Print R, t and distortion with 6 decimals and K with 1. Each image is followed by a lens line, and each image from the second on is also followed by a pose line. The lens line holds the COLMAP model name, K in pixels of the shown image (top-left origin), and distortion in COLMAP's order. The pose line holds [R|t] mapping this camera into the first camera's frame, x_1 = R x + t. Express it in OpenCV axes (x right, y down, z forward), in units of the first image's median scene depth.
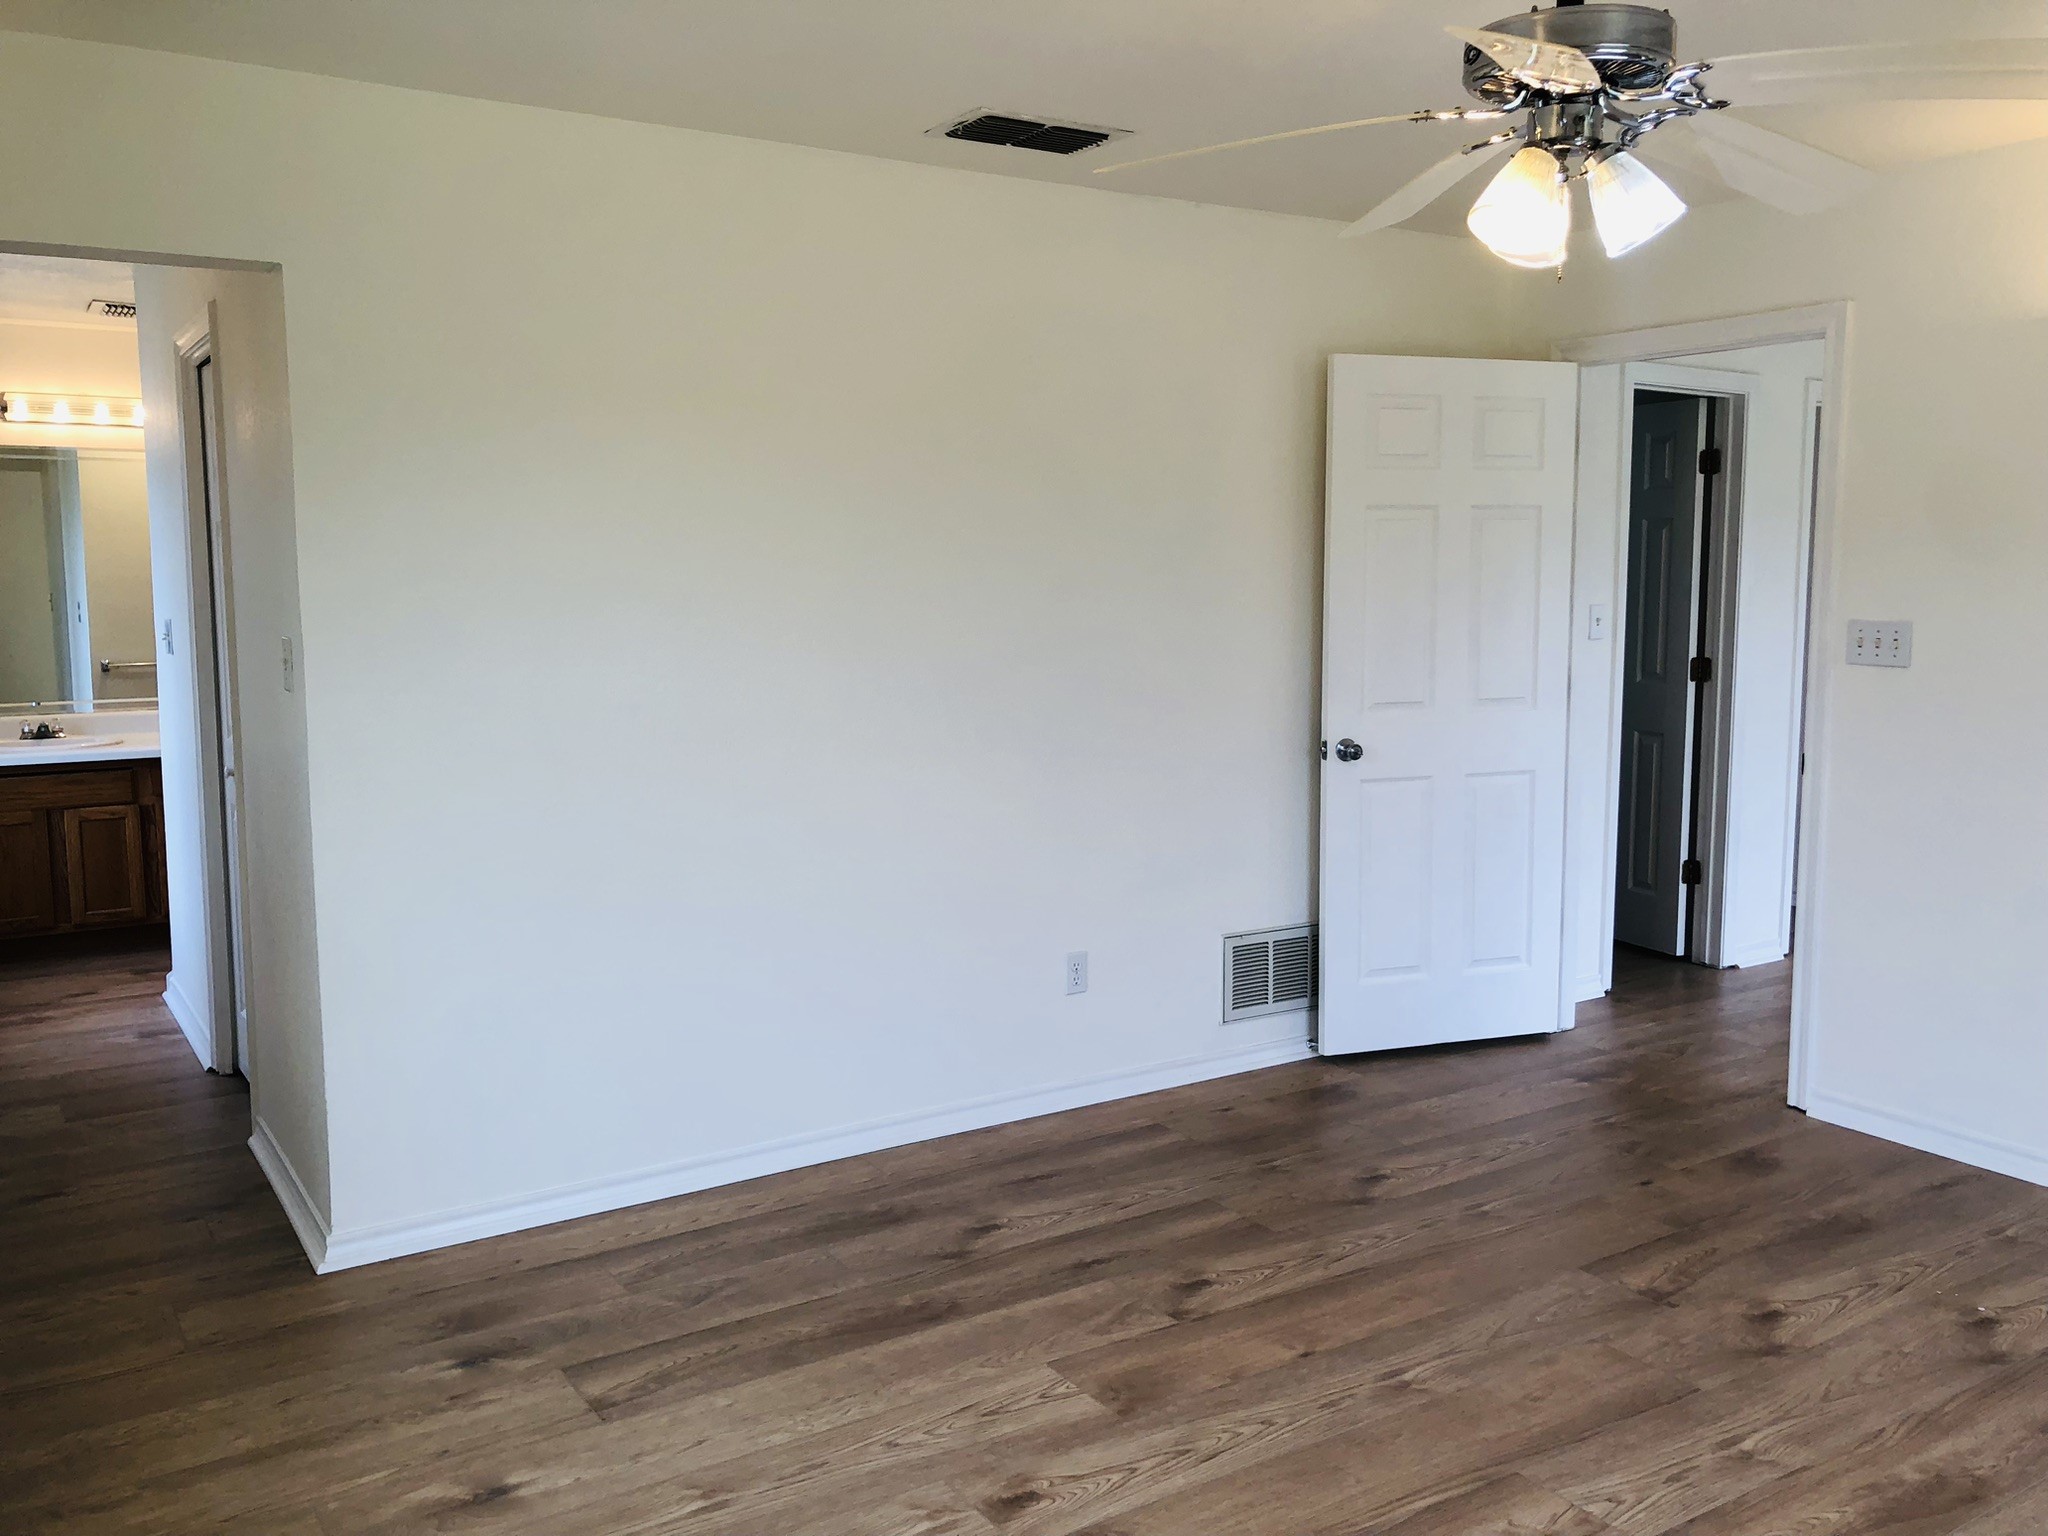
lens RADIAL K [[1652.6, 0, 1023.9], [0, 1652.6, 770.8], [0, 0, 1]] dist [-0.008330, 0.008932]
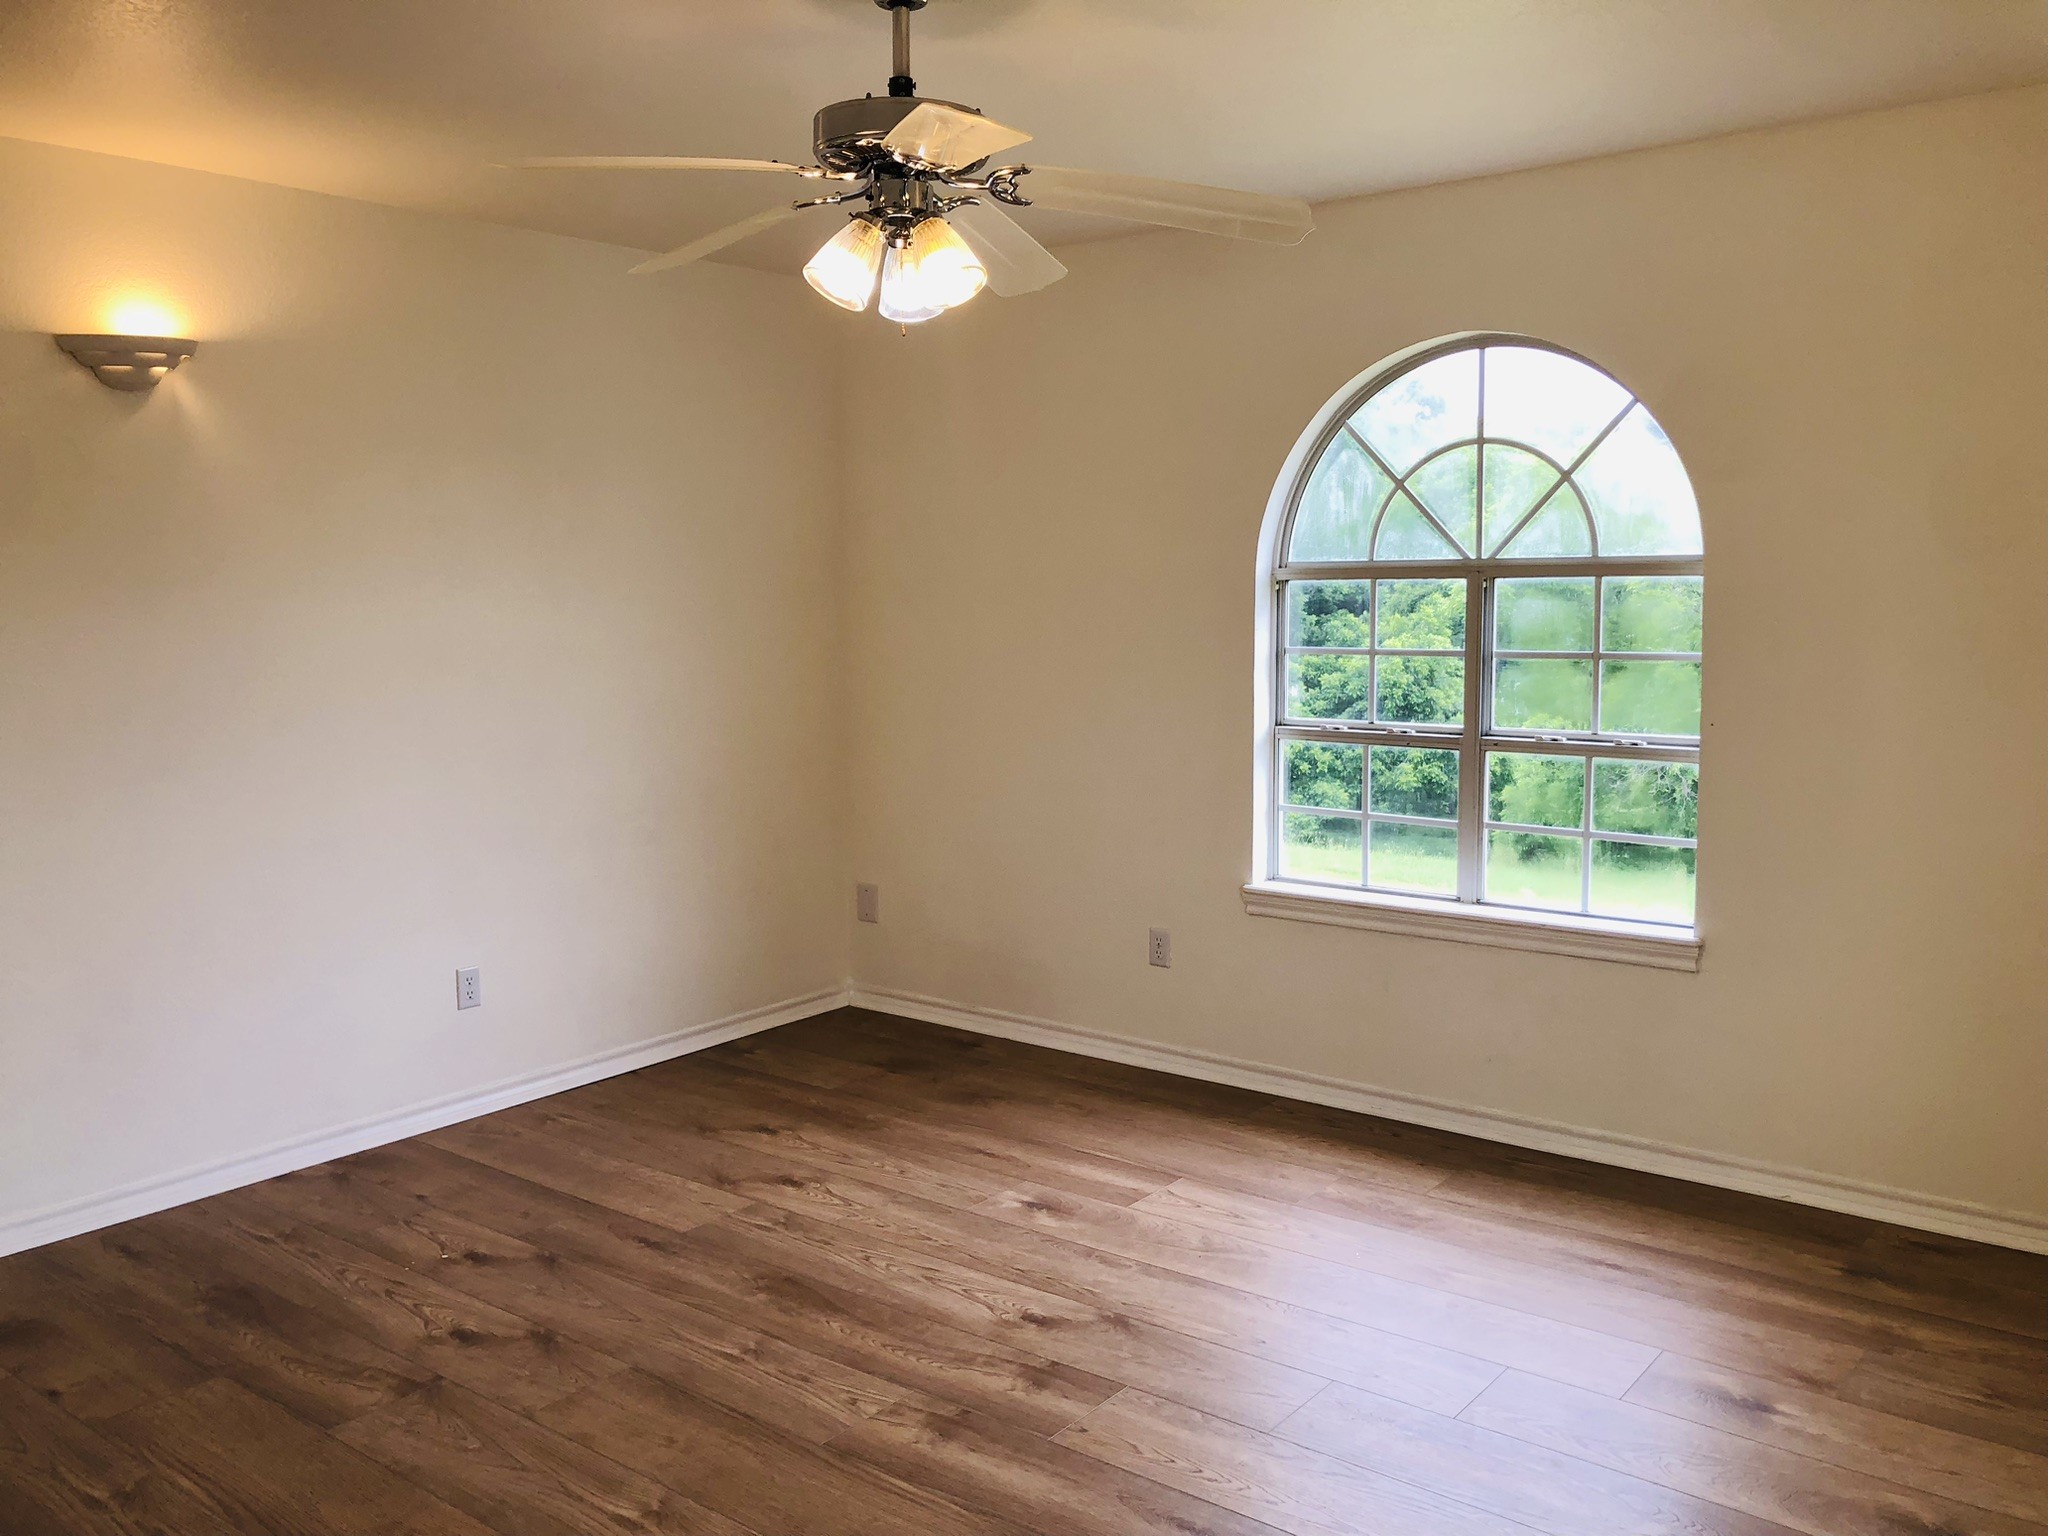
lens RADIAL K [[1652.6, 0, 1025.1], [0, 1652.6, 760.9], [0, 0, 1]] dist [-0.008330, 0.008932]
pose [[-0.302025, -0.100690, 0.947968, -0.565003], [0.136449, 0.979601, 0.147523, -0.113908], [-0.943484, 0.173905, -0.282125, 0.892877]]
